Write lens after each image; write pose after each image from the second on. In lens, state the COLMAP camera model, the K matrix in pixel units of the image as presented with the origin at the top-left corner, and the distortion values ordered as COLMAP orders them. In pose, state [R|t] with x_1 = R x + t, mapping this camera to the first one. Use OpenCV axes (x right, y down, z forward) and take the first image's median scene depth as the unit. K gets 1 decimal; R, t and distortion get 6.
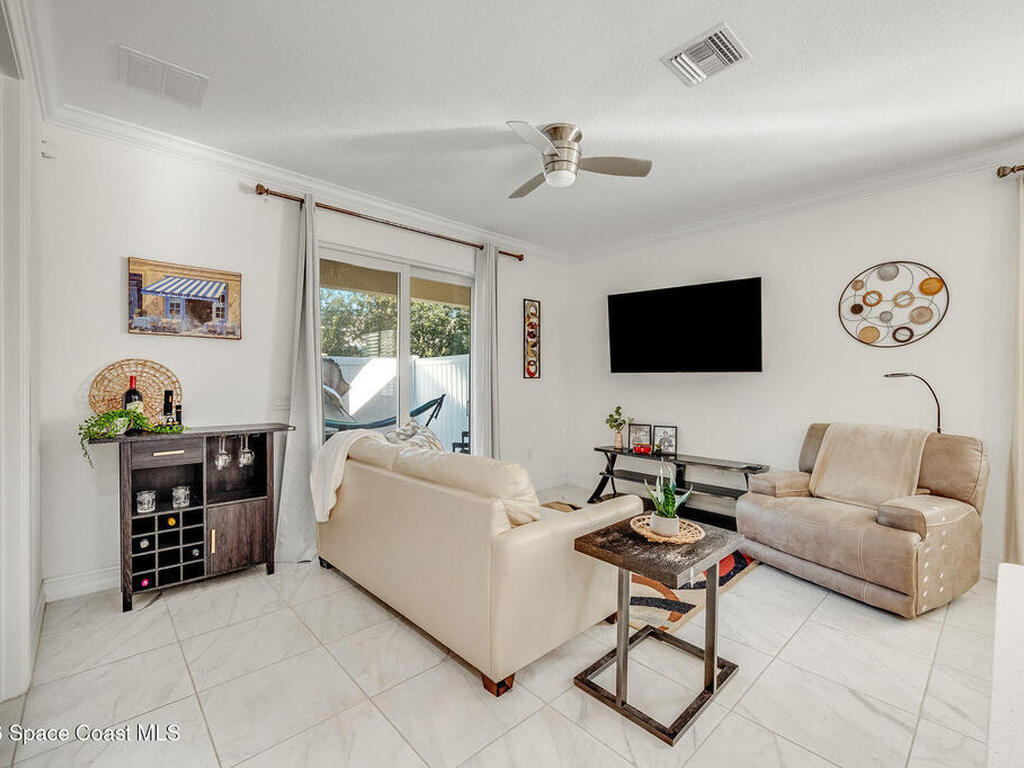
lens RADIAL K [[454.2, 0, 509.9], [0, 454.2, 382.5], [0, 0, 1]] dist [0.000223, -0.000108]
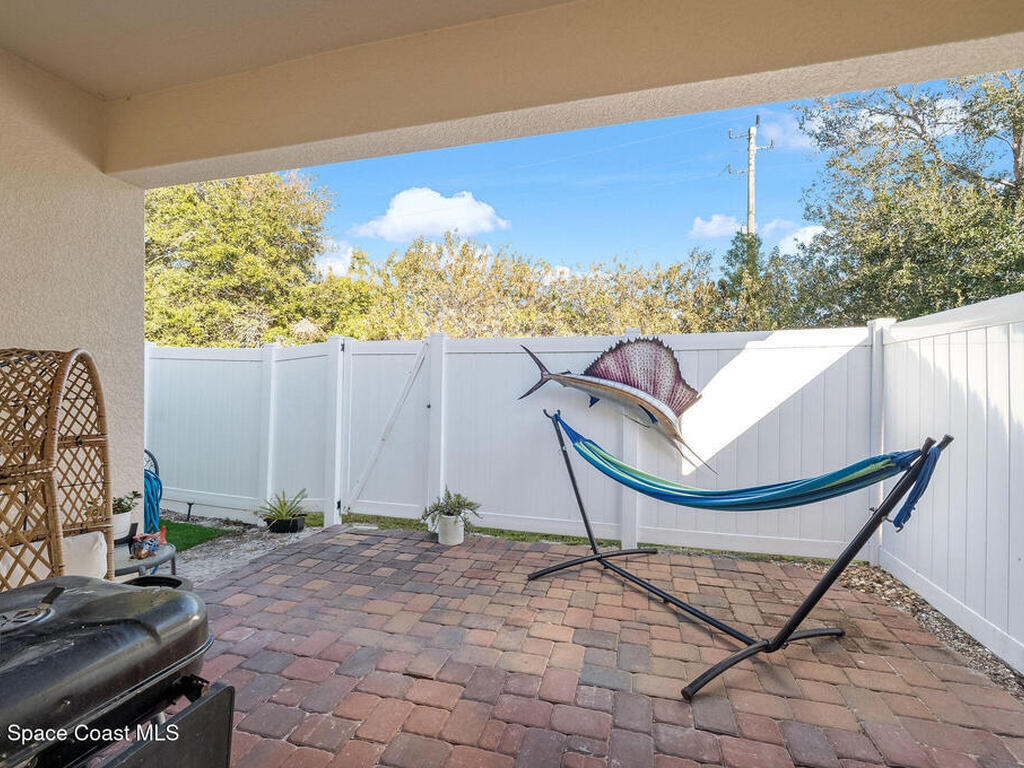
lens RADIAL K [[459.5, 0, 513.0], [0, 459.5, 375.6], [0, 0, 1]] dist [0.000297, -0.000174]
pose [[0.534043, -0.014265, -0.845337, -0.124812], [-0.000869, 0.999848, -0.017422, -0.006459], [0.845457, 0.010039, 0.533949, 1.463711]]
